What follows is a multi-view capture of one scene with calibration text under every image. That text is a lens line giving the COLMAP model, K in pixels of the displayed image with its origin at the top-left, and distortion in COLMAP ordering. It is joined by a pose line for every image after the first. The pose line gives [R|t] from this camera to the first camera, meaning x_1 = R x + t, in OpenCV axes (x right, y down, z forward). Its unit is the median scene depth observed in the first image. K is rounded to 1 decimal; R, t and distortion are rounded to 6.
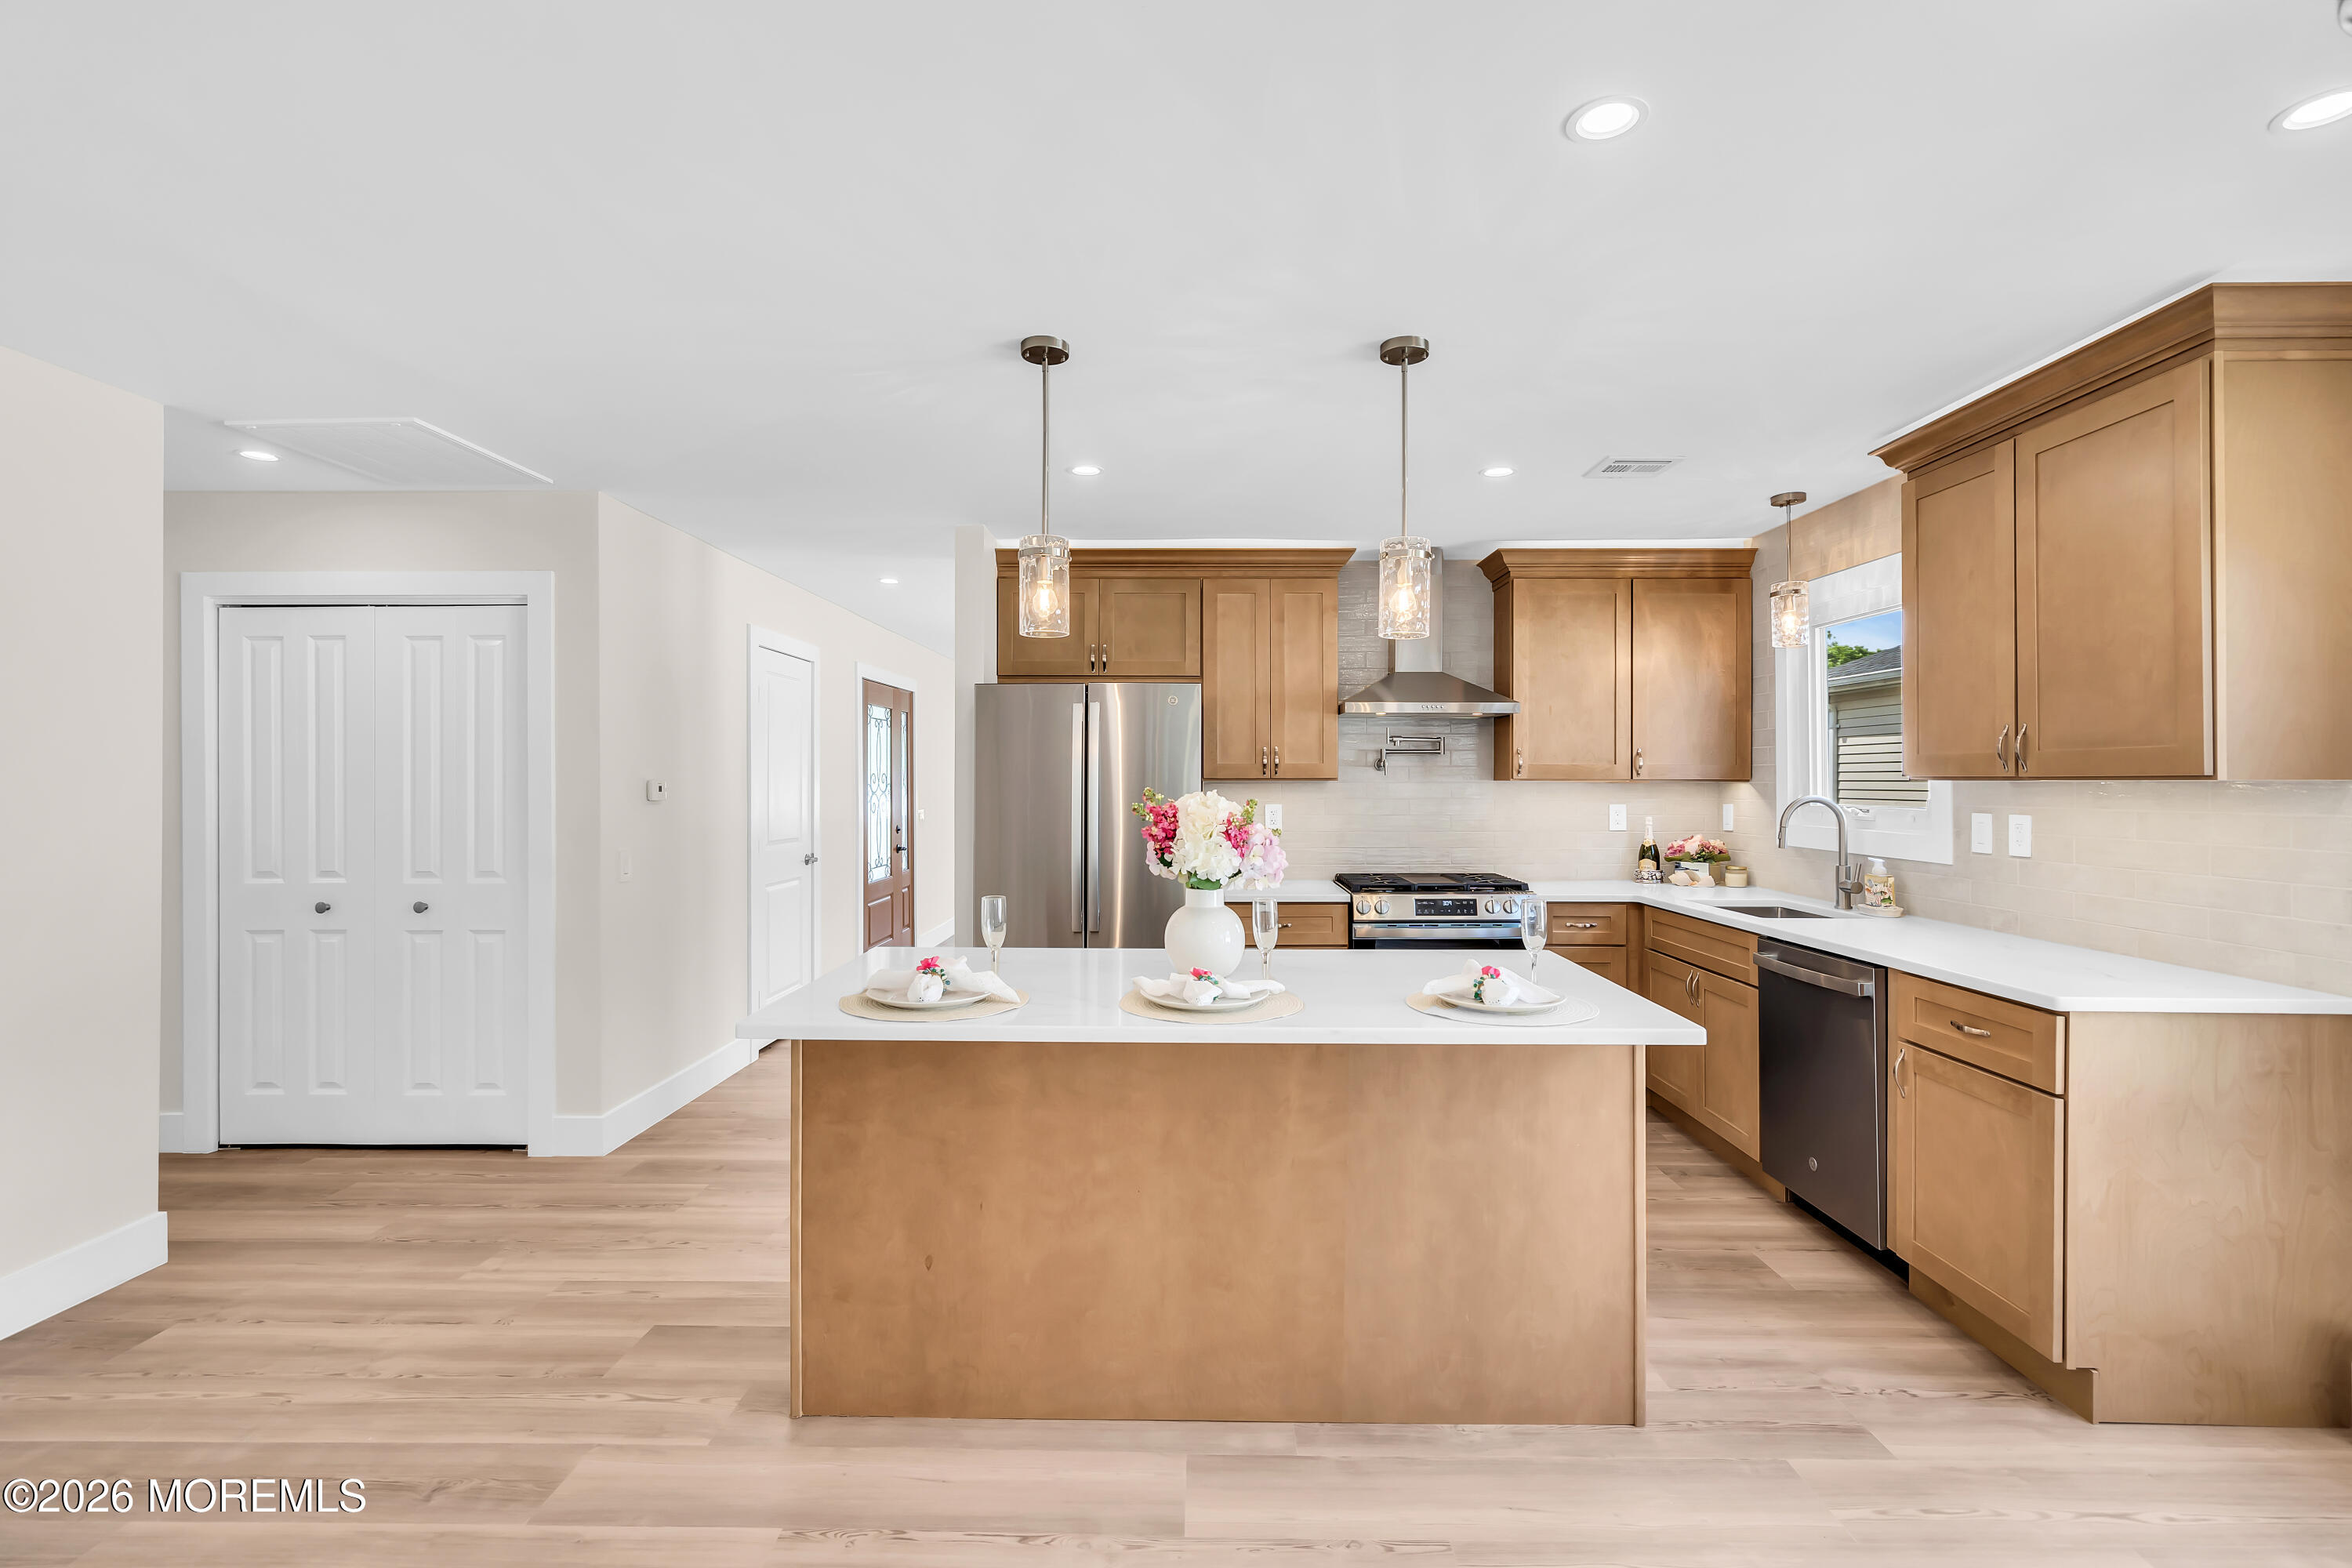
lens RADIAL K [[1075.2, 0, 1181.8], [0, 1075.2, 775.3], [0, 0, 1]] dist [-0.009593, 0.005086]
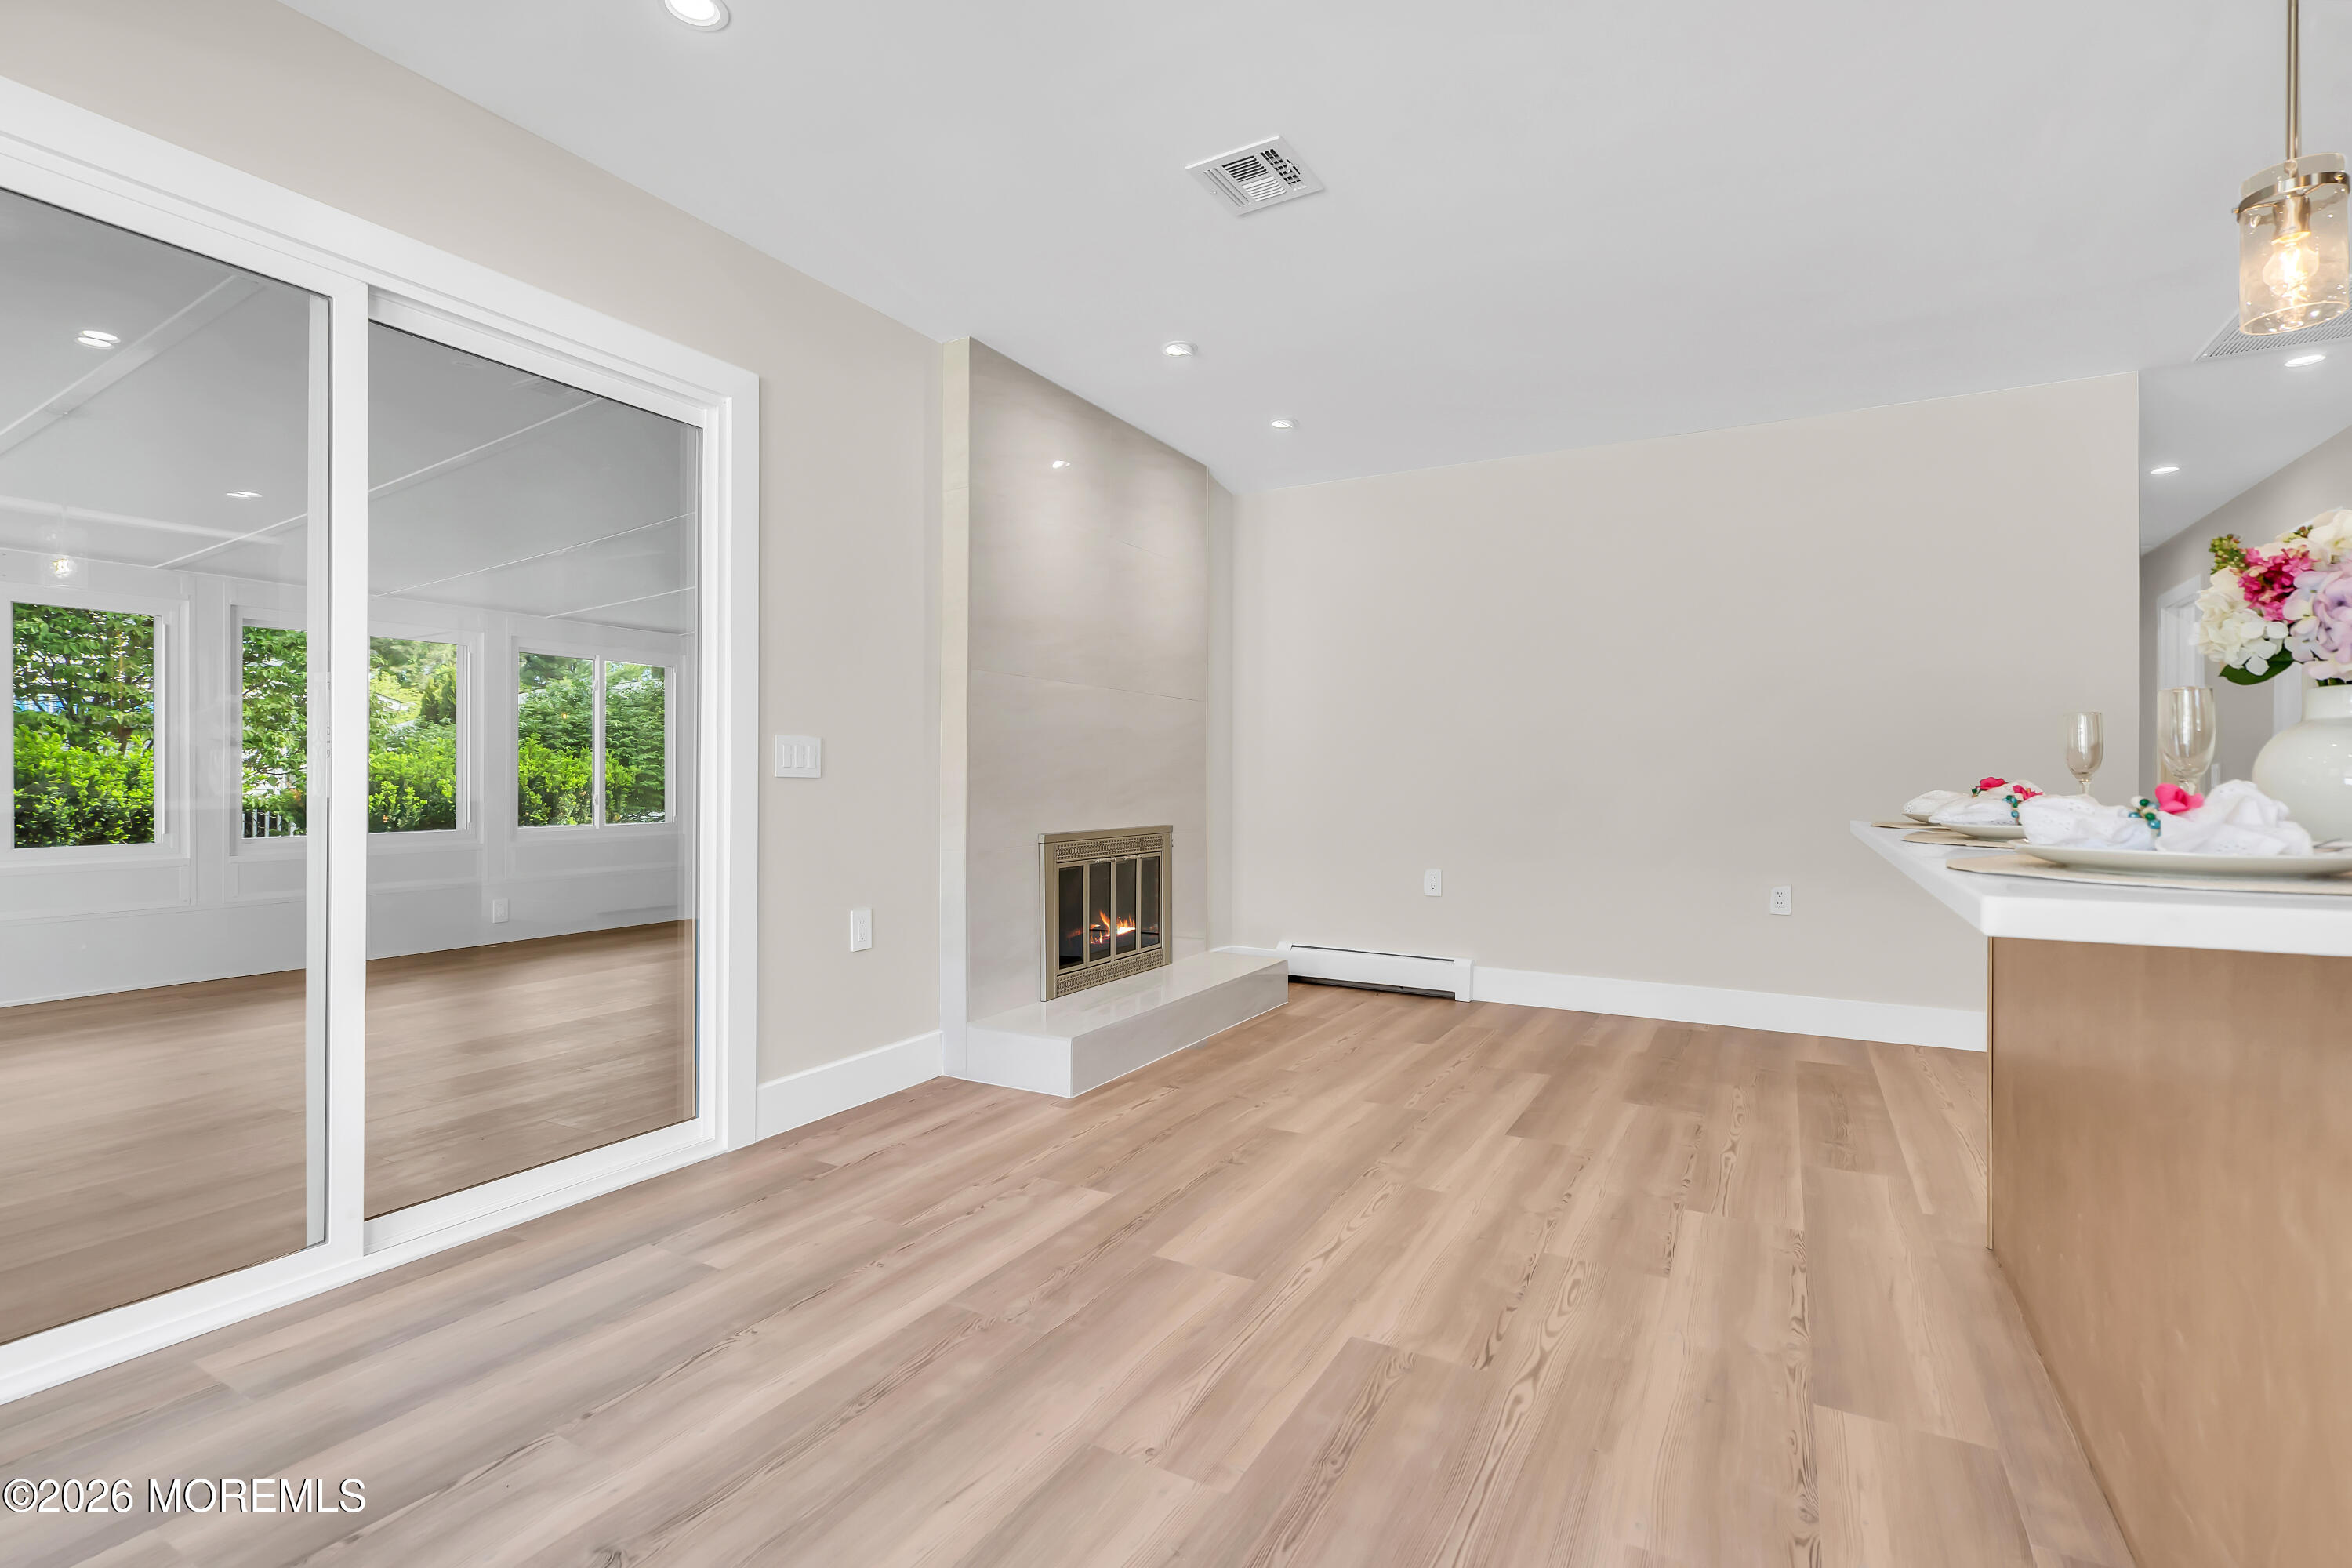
lens RADIAL K [[1075.2, 0, 1175.9], [0, 1075.2, 785.0], [0, 0, 1]] dist [-0.009593, 0.005086]
pose [[-0.483303, 0.000271, -0.875453, 0.575641], [0.000143, 1.000000, 0.000231, 0.113009], [0.875453, -0.000014, -0.483303, 0.541806]]
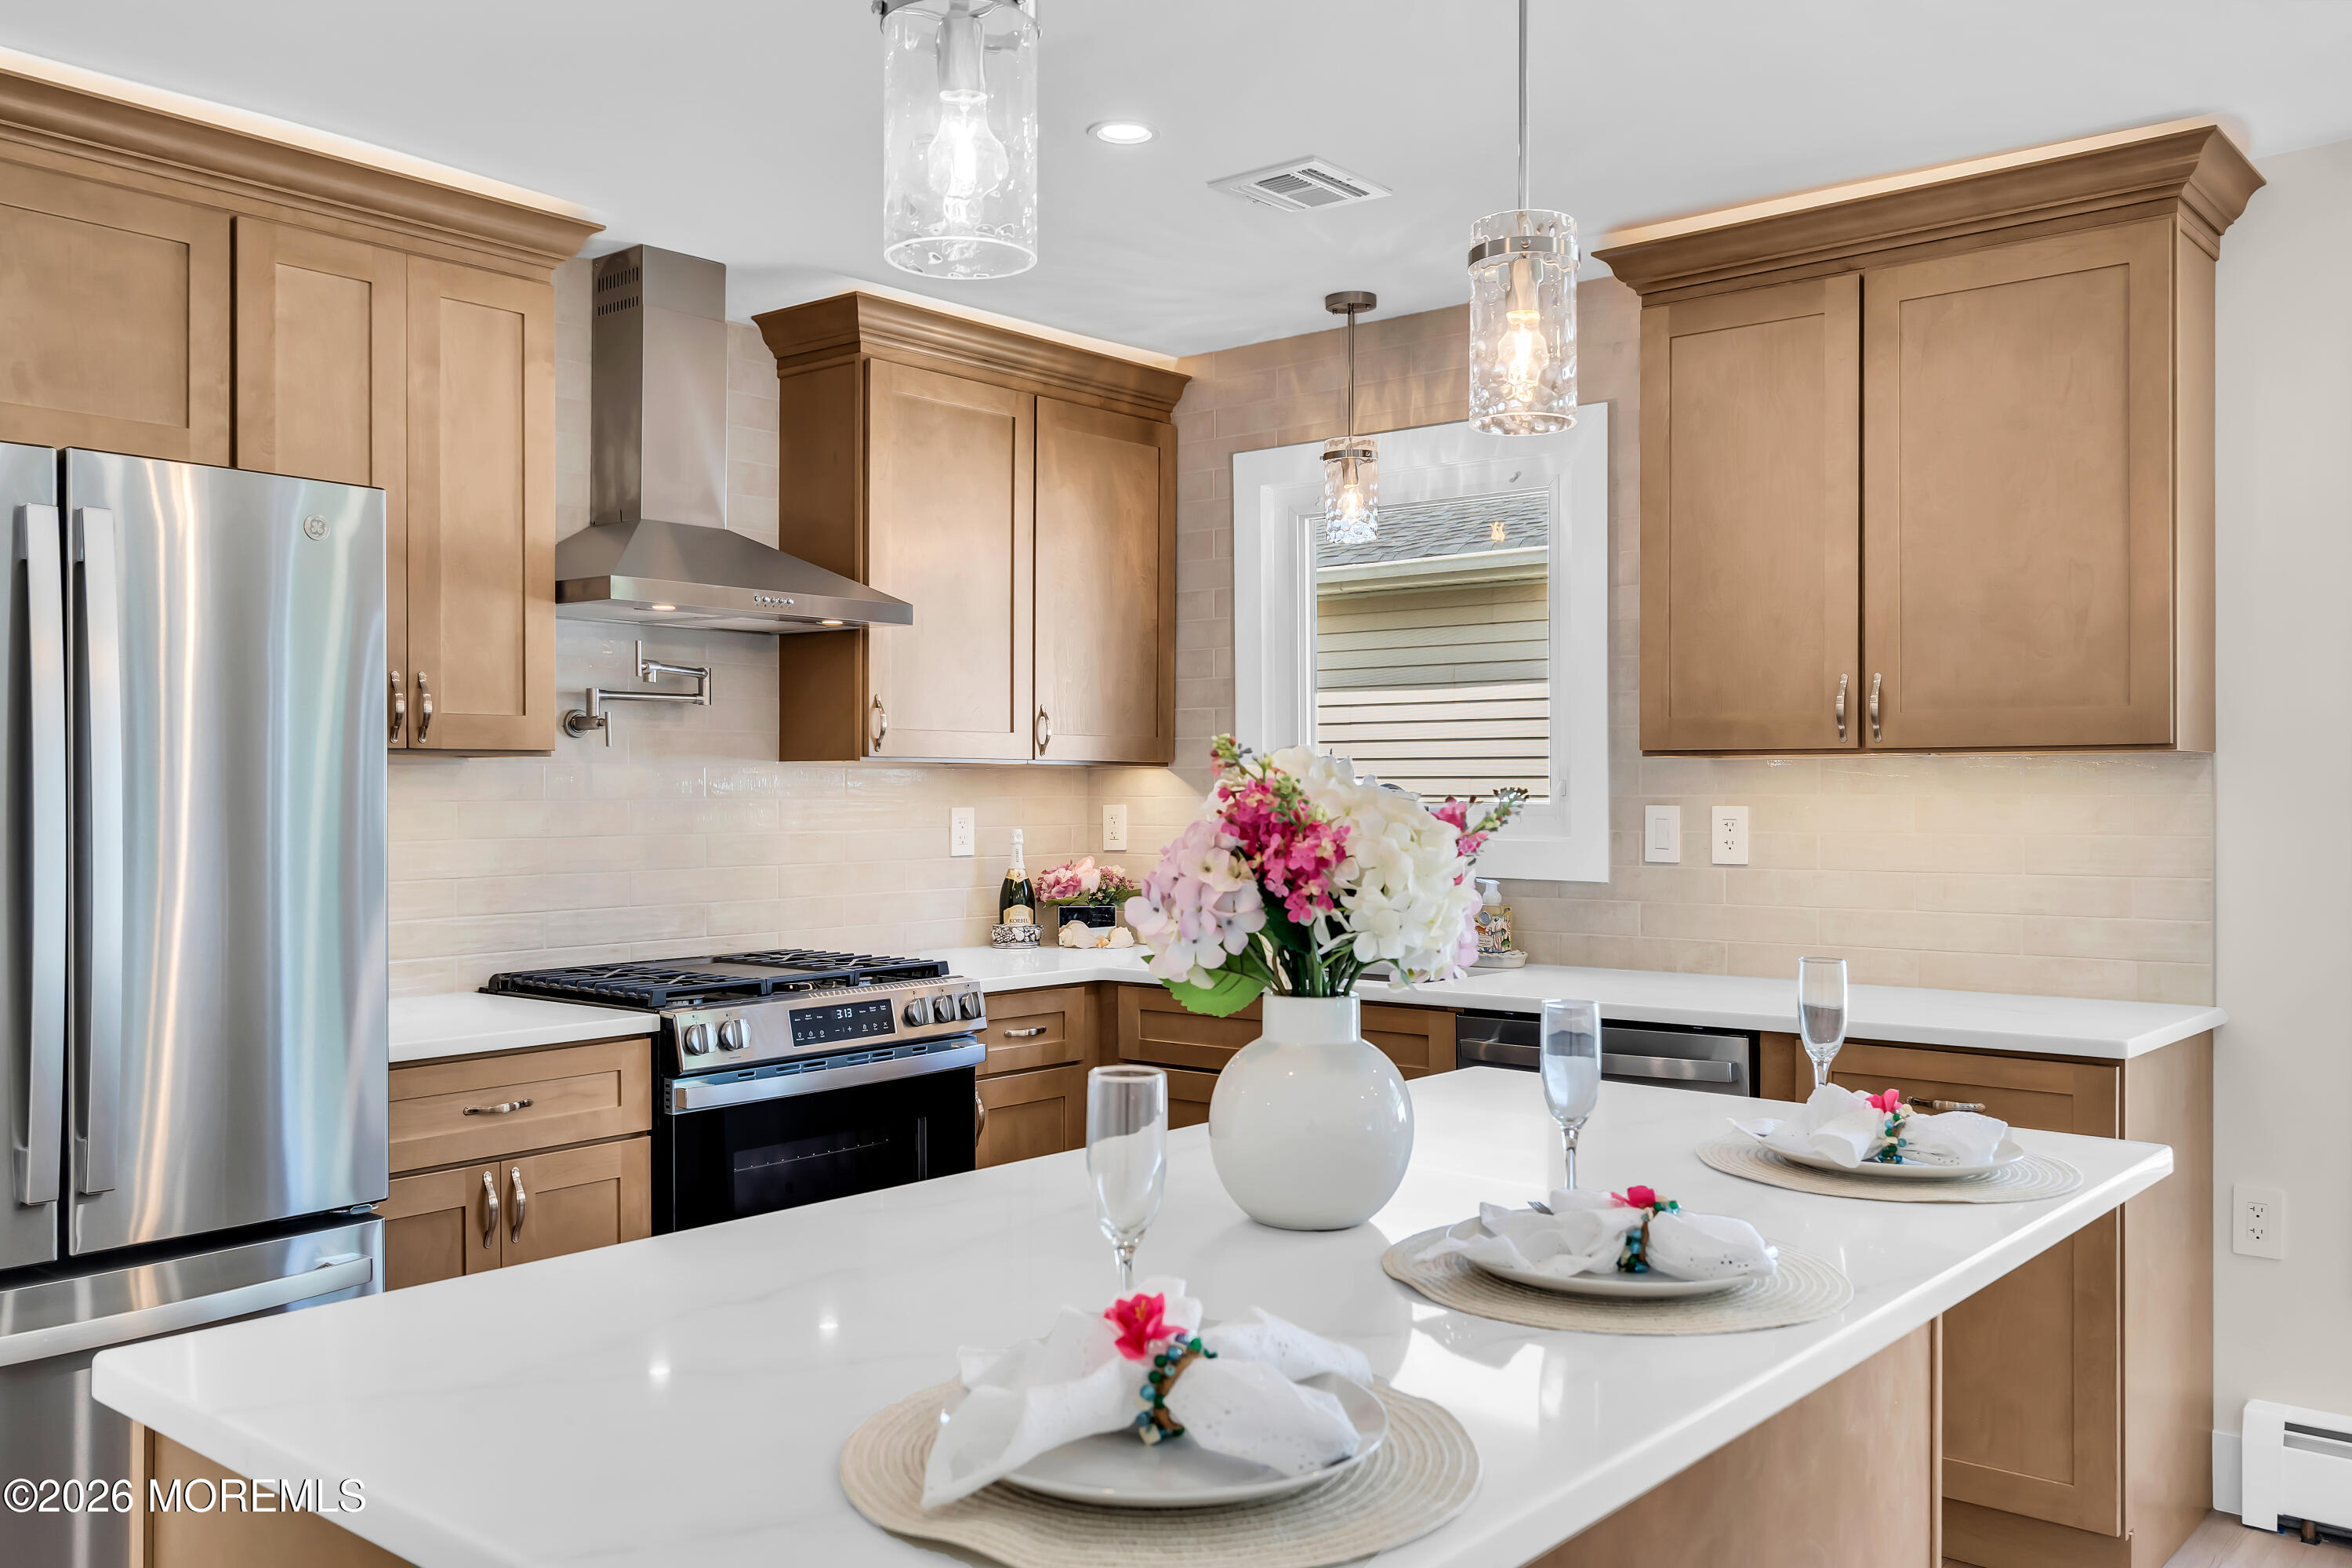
lens RADIAL K [[1947.7, 0, 1193.3], [0, 1947.7, 779.1], [0, 0, 1]] dist [0.028825, -0.004104]
pose [[0.636142, 0.002761, 0.771567, -0.408573], [-0.002227, 0.999996, -0.001741, 0.020447], [-0.771569, -0.000611, 0.636146, 0.415040]]
